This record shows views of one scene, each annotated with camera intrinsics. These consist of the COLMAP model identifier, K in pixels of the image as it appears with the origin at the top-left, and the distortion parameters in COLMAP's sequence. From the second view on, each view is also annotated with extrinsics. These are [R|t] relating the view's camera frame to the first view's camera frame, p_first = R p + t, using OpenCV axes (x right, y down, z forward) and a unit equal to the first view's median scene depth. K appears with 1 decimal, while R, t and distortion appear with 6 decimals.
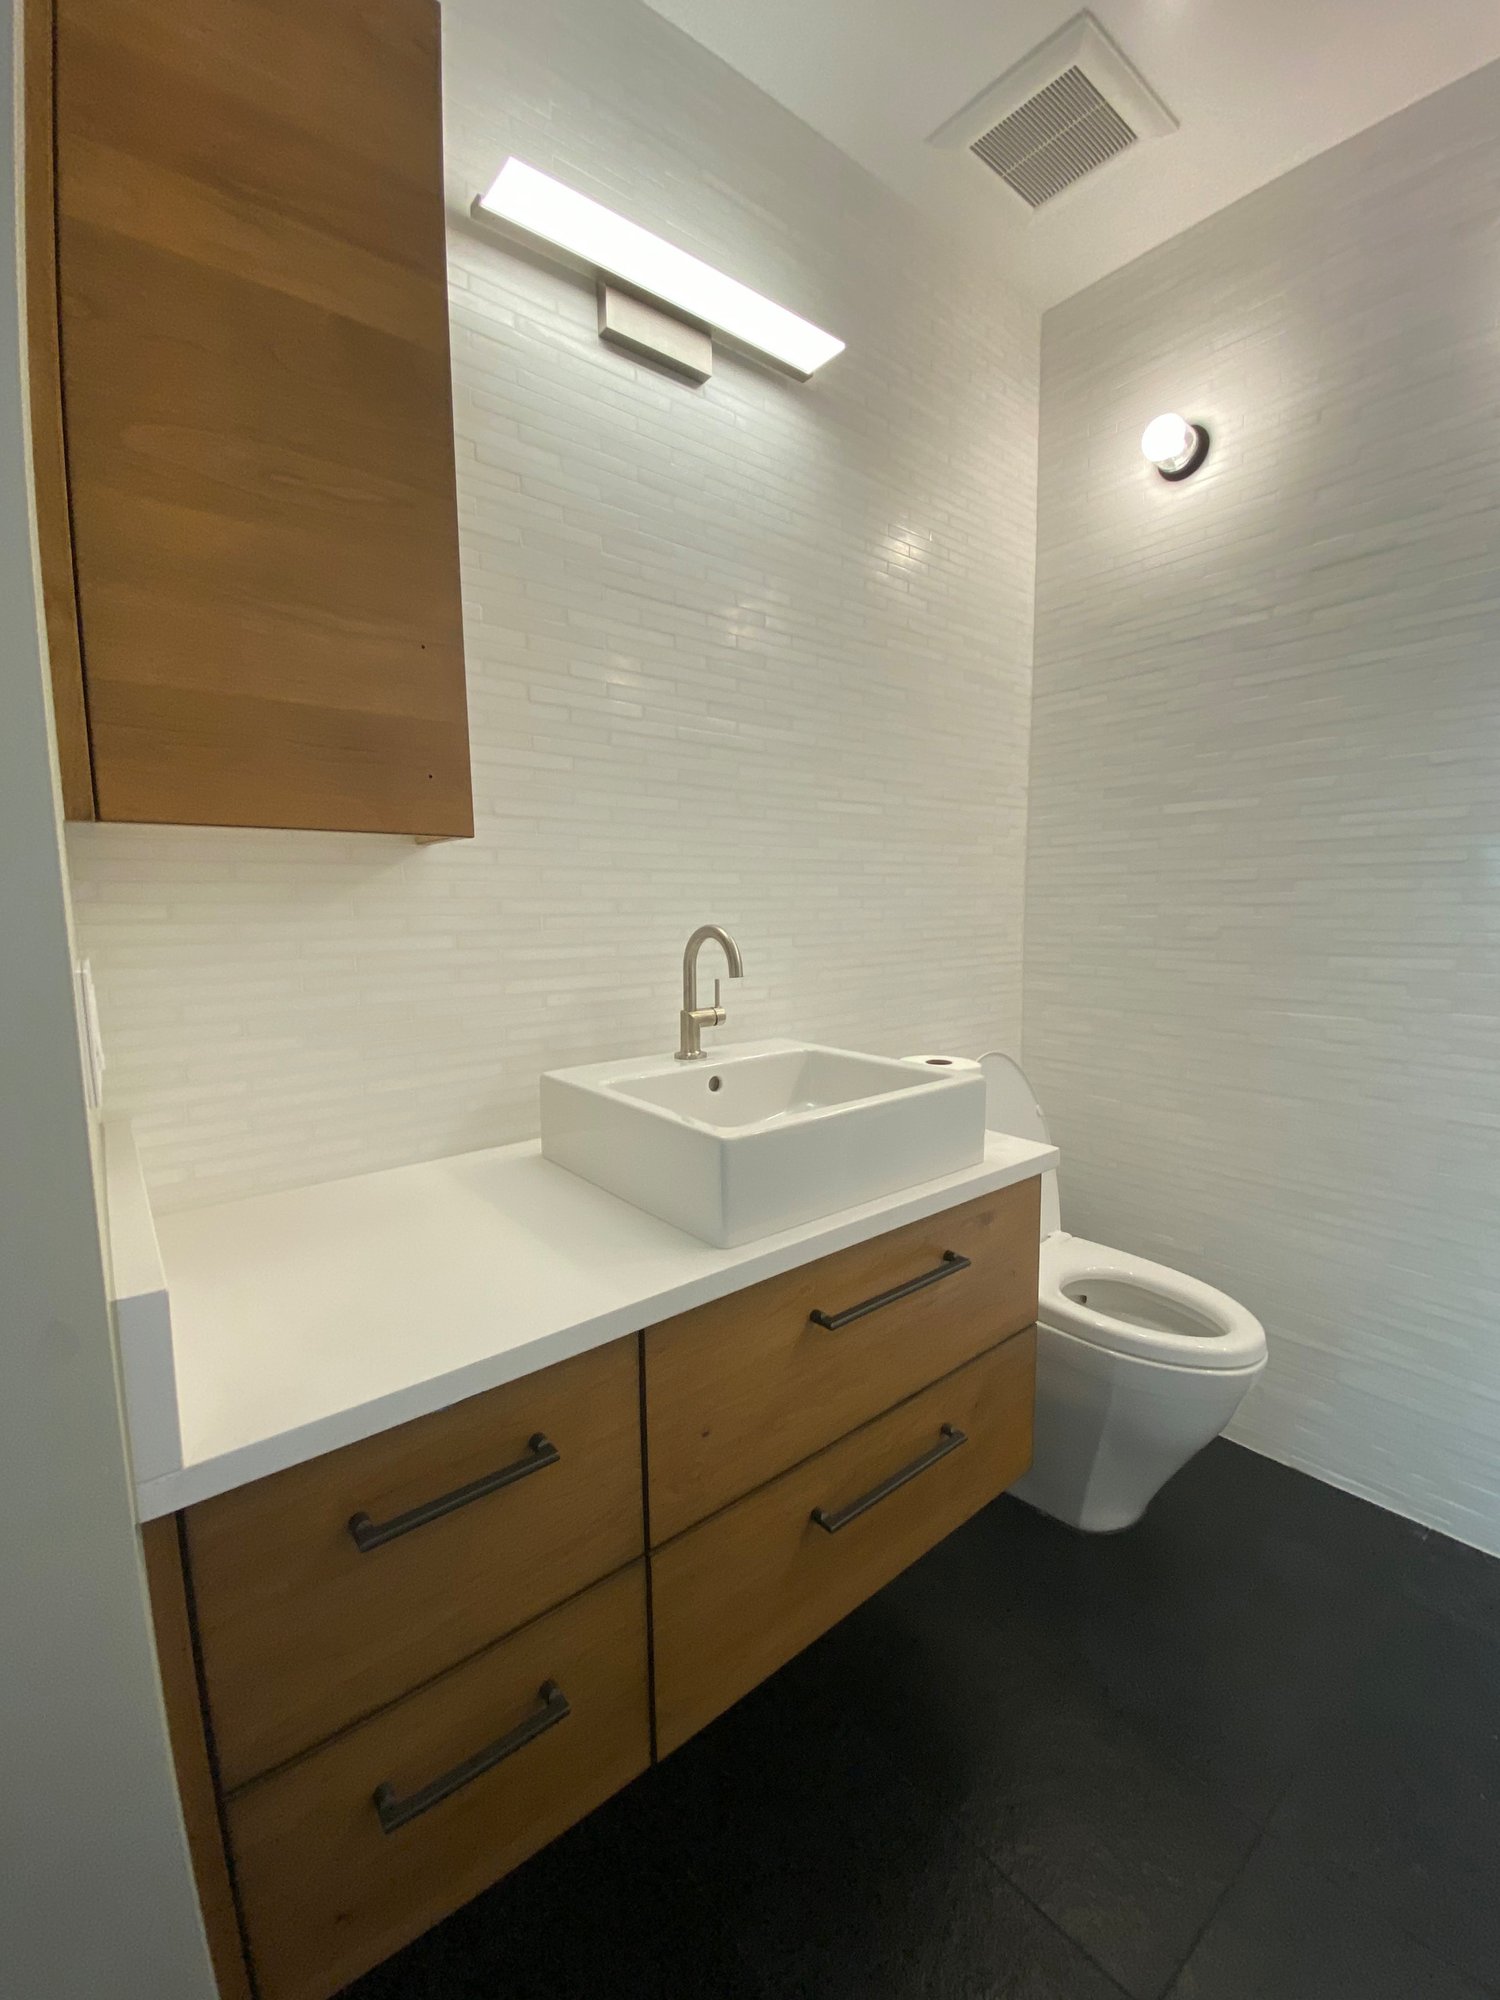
lens RADIAL K [[835.3, 0, 740.6], [0, 835.3, 996.5], [0, 0, 1]] dist [0.017023, -0.019582]
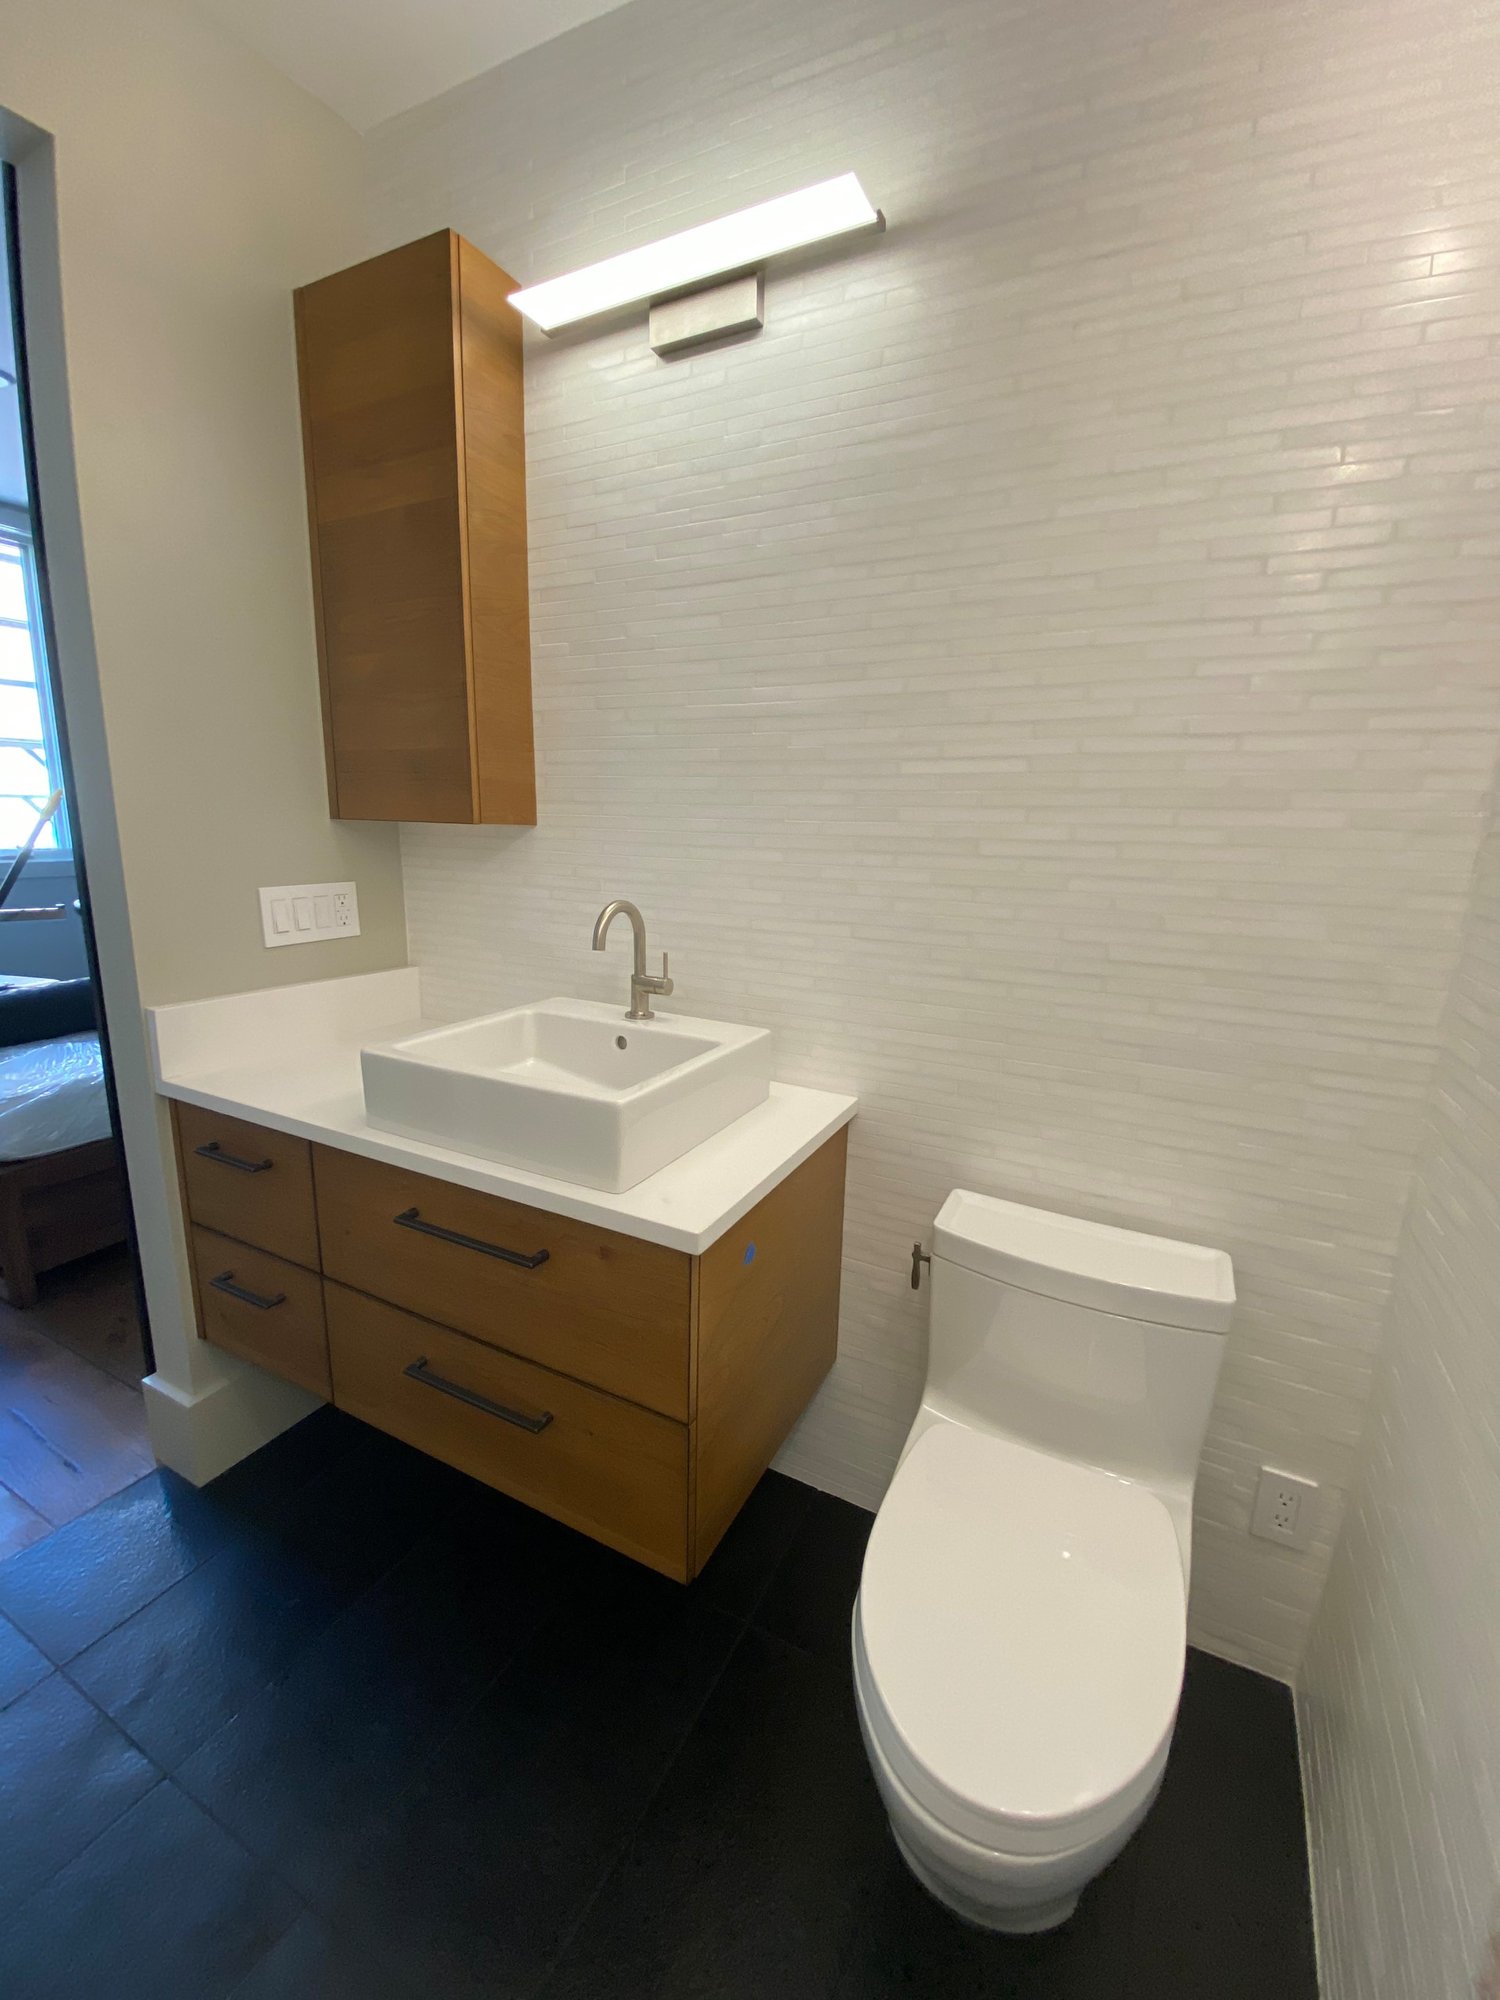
lens RADIAL K [[835.3, 0, 740.6], [0, 835.3, 996.5], [0, 0, 1]] dist [0.017023, -0.019582]
pose [[0.381289, 0.205458, -0.901335, 0.917955], [-0.131222, 0.977147, 0.167229, -0.146609], [0.915095, 0.054512, 0.399536, 0.625259]]
